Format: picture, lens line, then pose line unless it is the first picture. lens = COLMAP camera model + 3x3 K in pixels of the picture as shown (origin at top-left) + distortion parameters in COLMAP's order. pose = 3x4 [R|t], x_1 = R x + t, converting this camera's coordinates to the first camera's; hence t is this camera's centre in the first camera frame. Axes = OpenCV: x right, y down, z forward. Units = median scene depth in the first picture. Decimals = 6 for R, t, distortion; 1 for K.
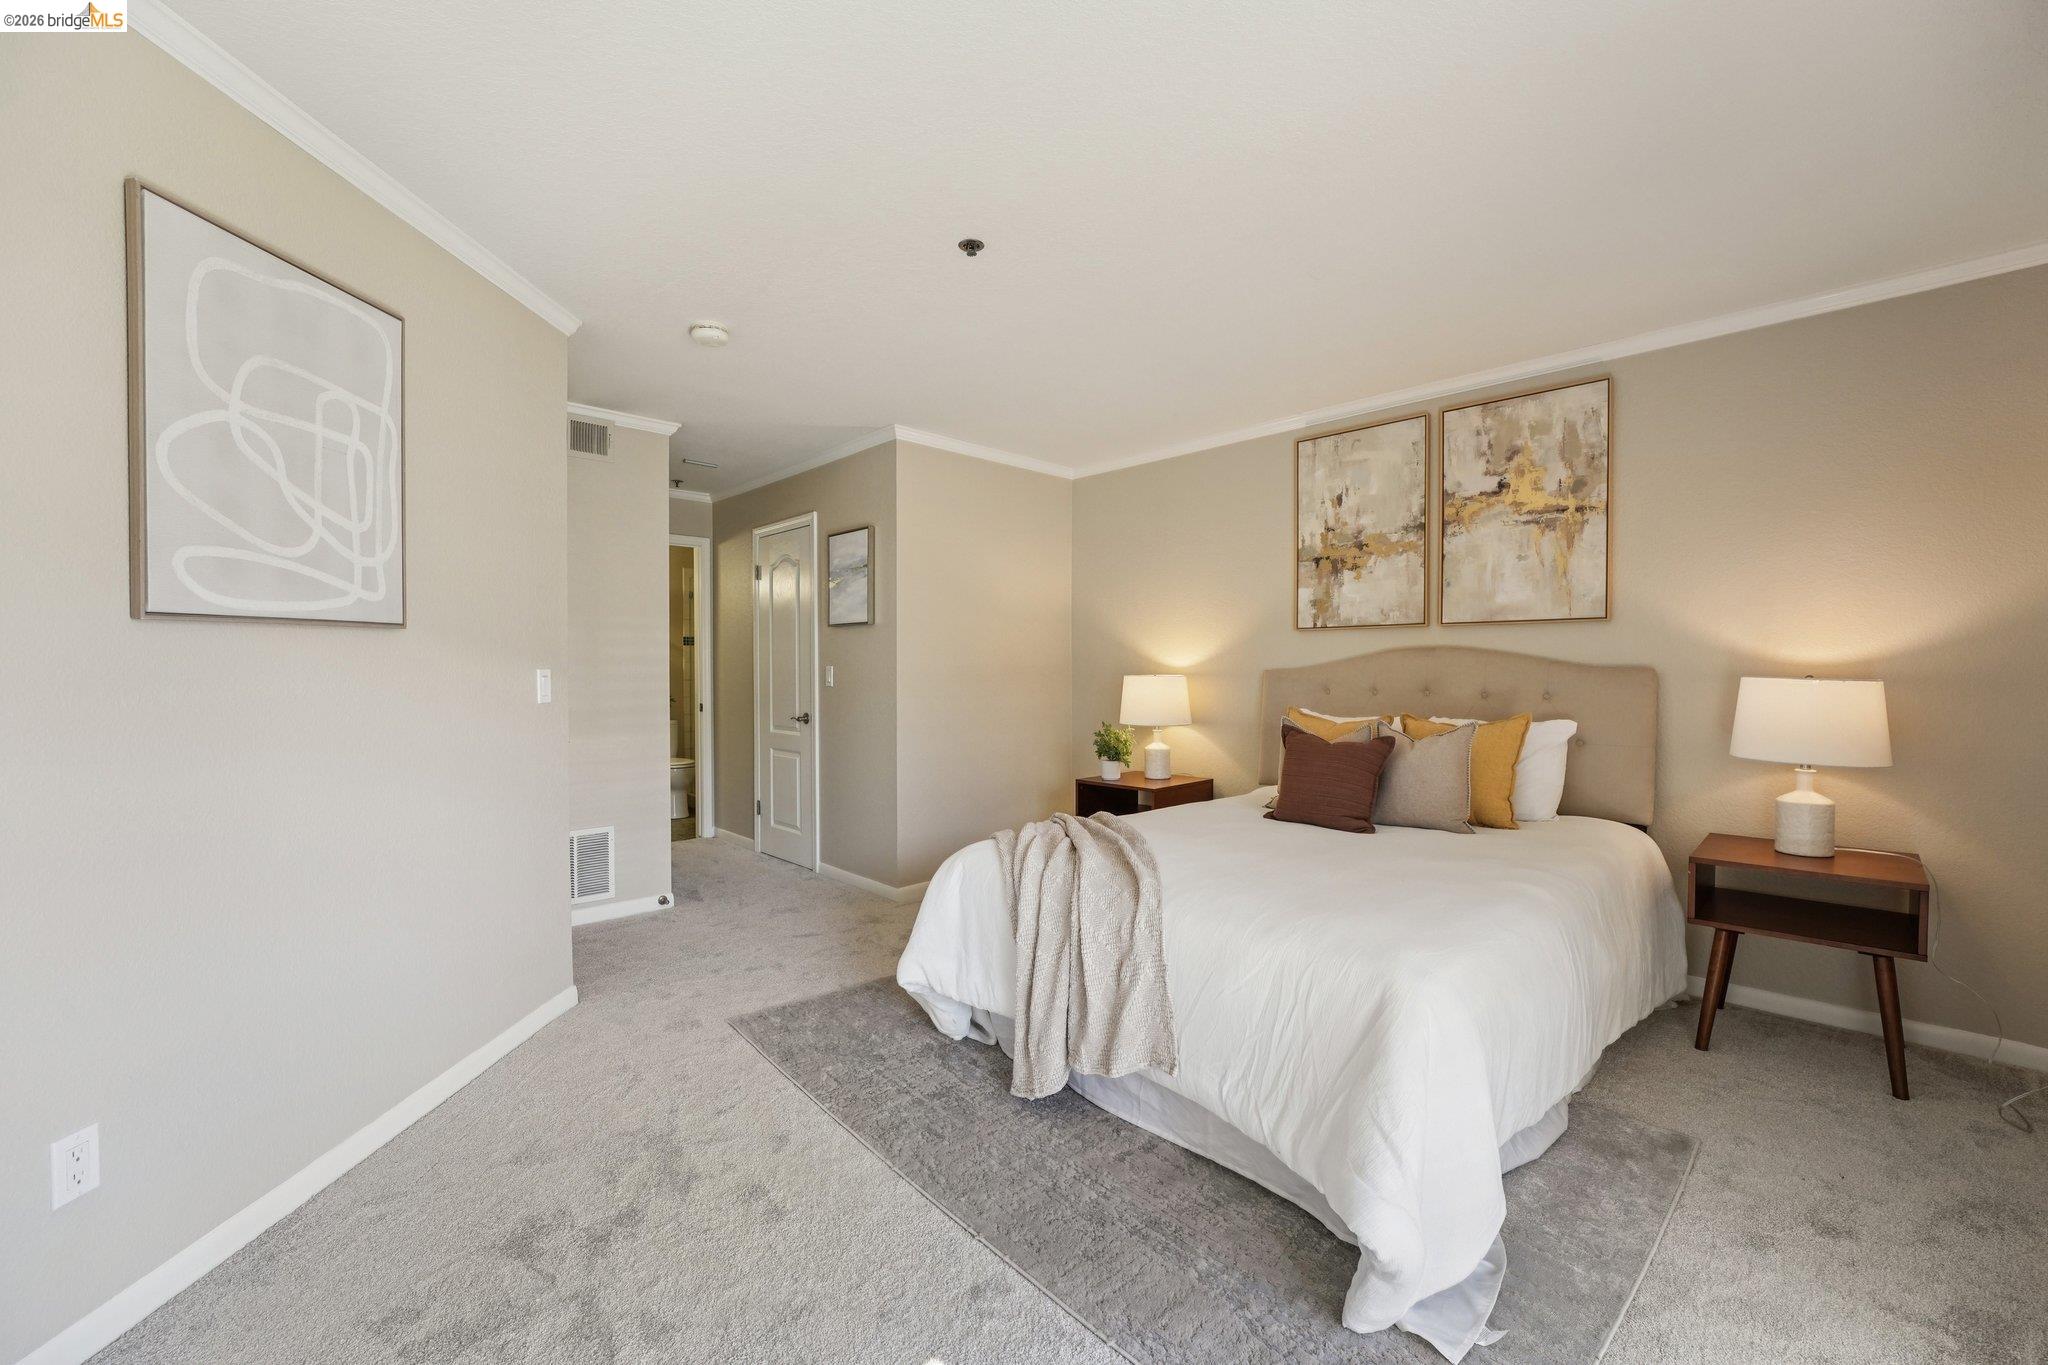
lens RADIAL K [[830.6, 0, 1013.3], [0, 830.6, 672.7], [0, 0, 1]] dist [-0.023051, -0.000075]
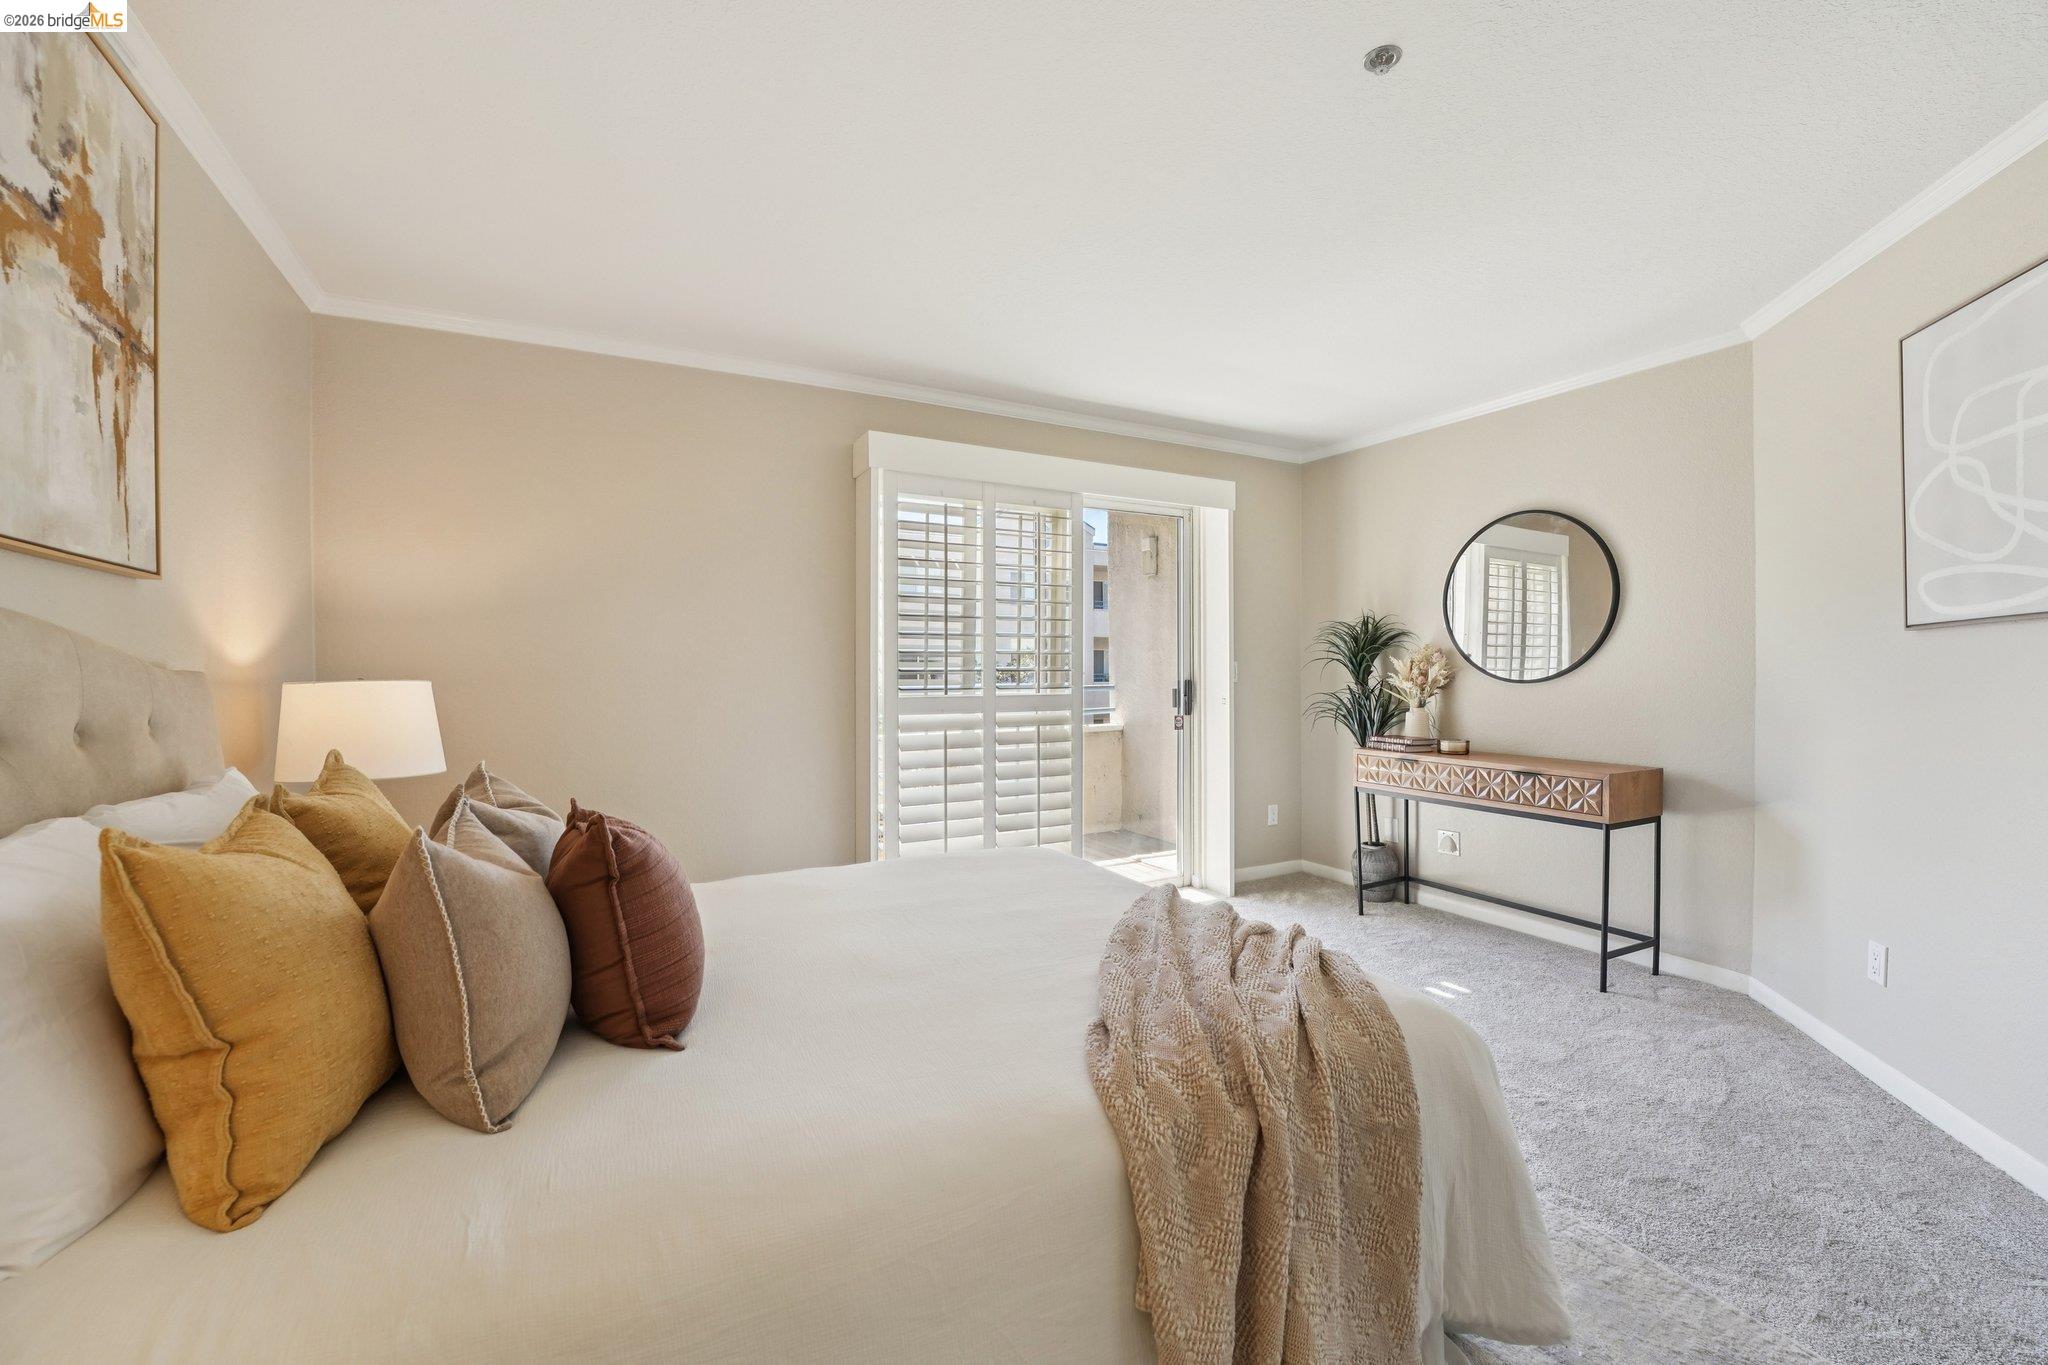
lens RADIAL K [[829.7, 0, 1024.0], [0, 829.7, 682.5], [0, 0, 1]] dist [-0.028868, 0.004307]
pose [[-0.966748, 0.001178, 0.255728, 0.047665], [0.005765, 0.999836, 0.017189, -0.002656], [-0.255665, 0.018091, -0.966596, 1.263643]]
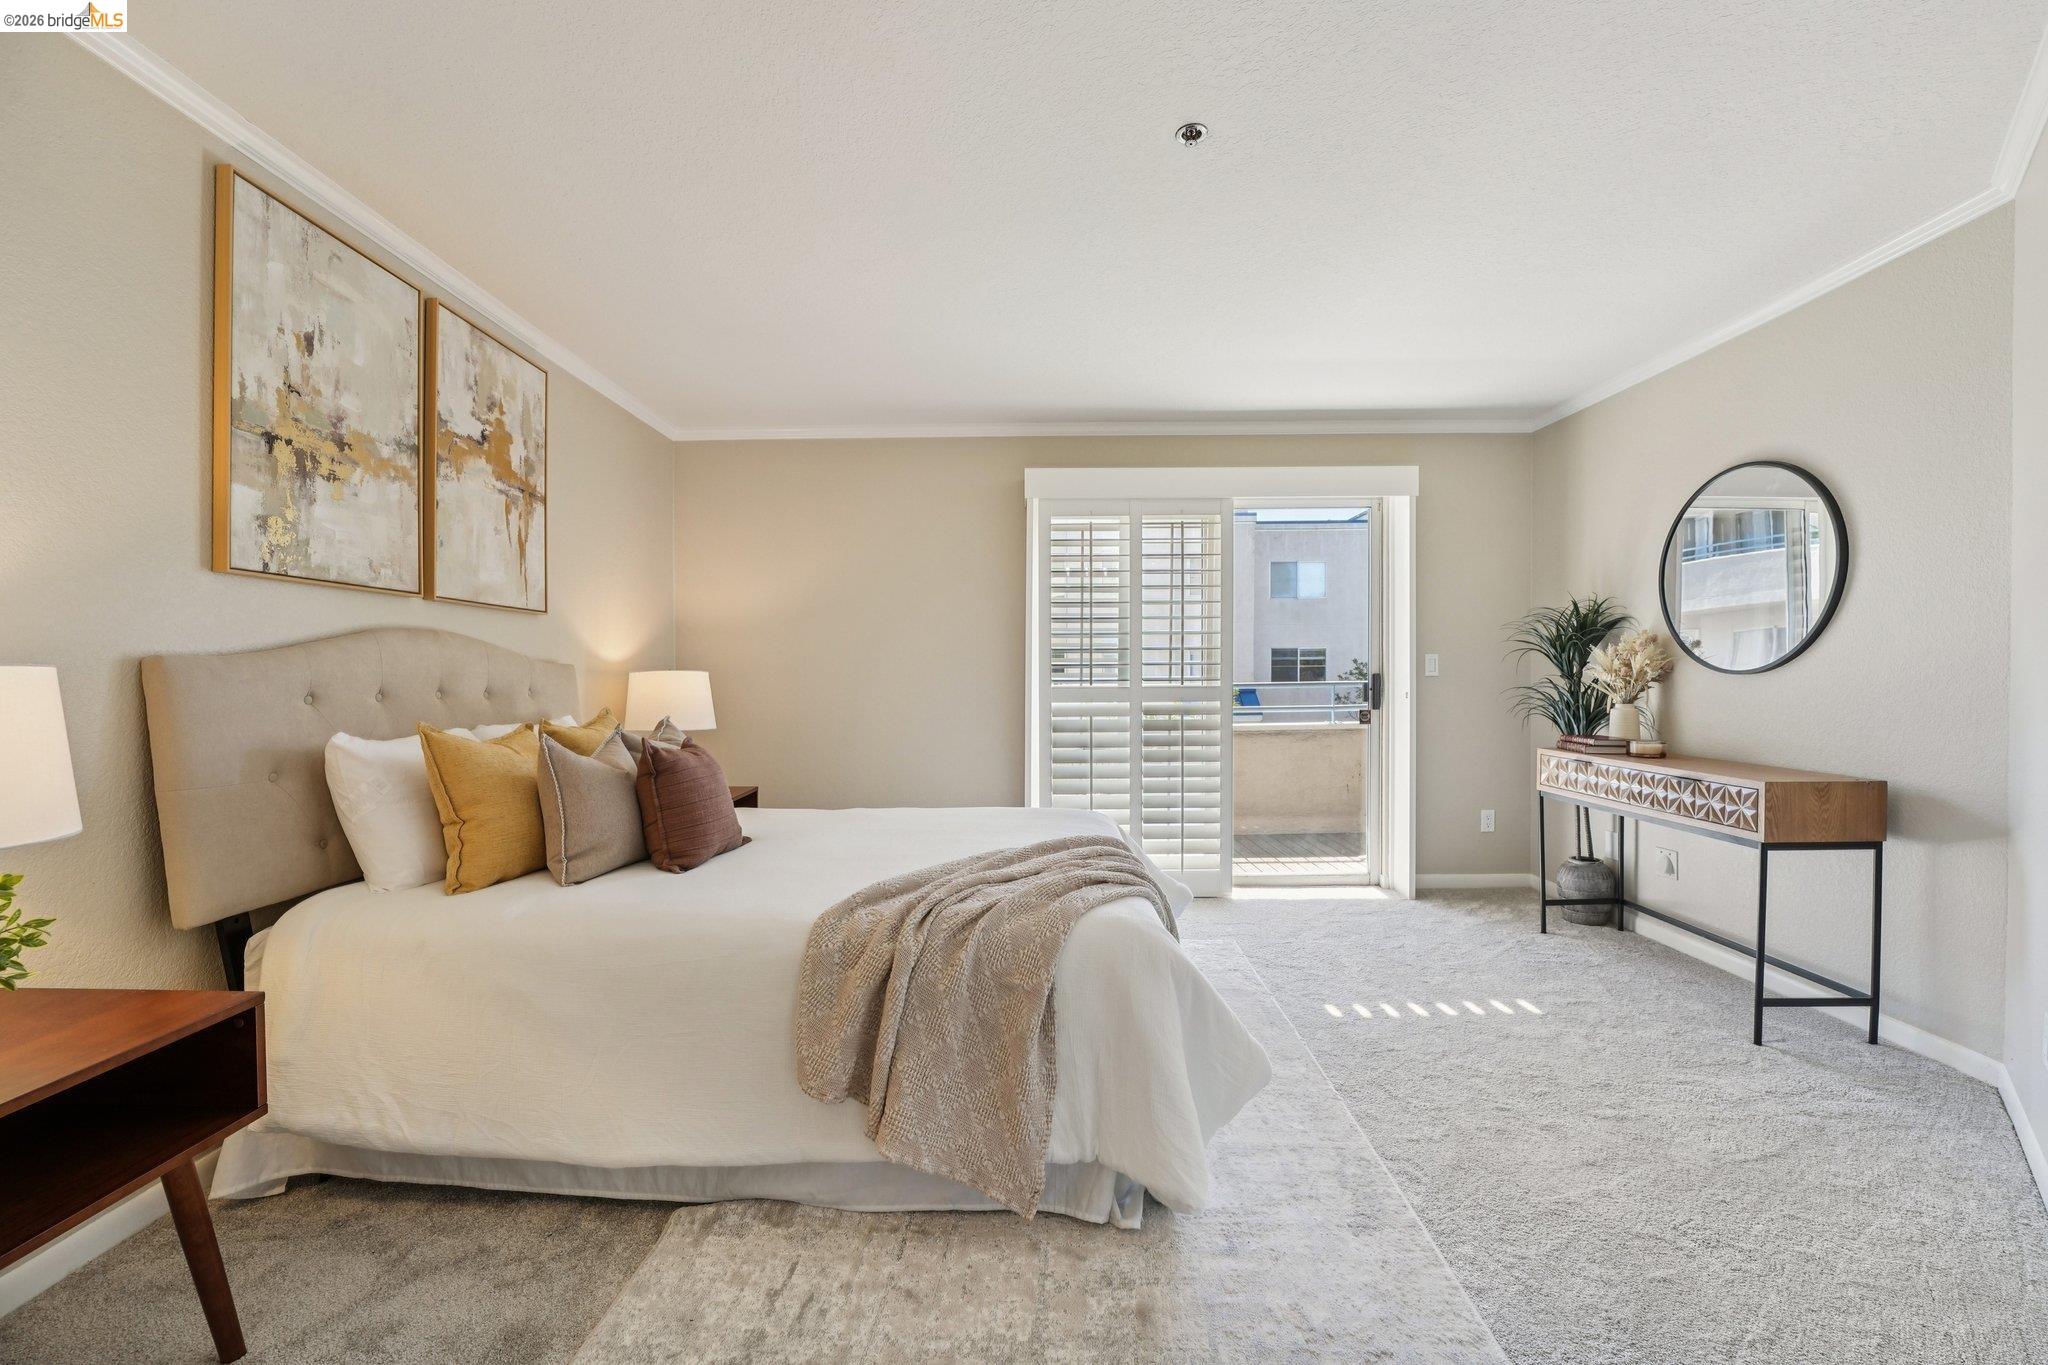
lens RADIAL K [[830.6, 0, 1013.3], [0, 830.6, 672.7], [0, 0, 1]] dist [-0.023051, -0.000075]
pose [[-0.725877, 0.007693, 0.687781, -0.347536], [0.009532, 0.999954, -0.001125, 0.012038], [-0.687758, 0.005740, -0.725917, 1.239989]]
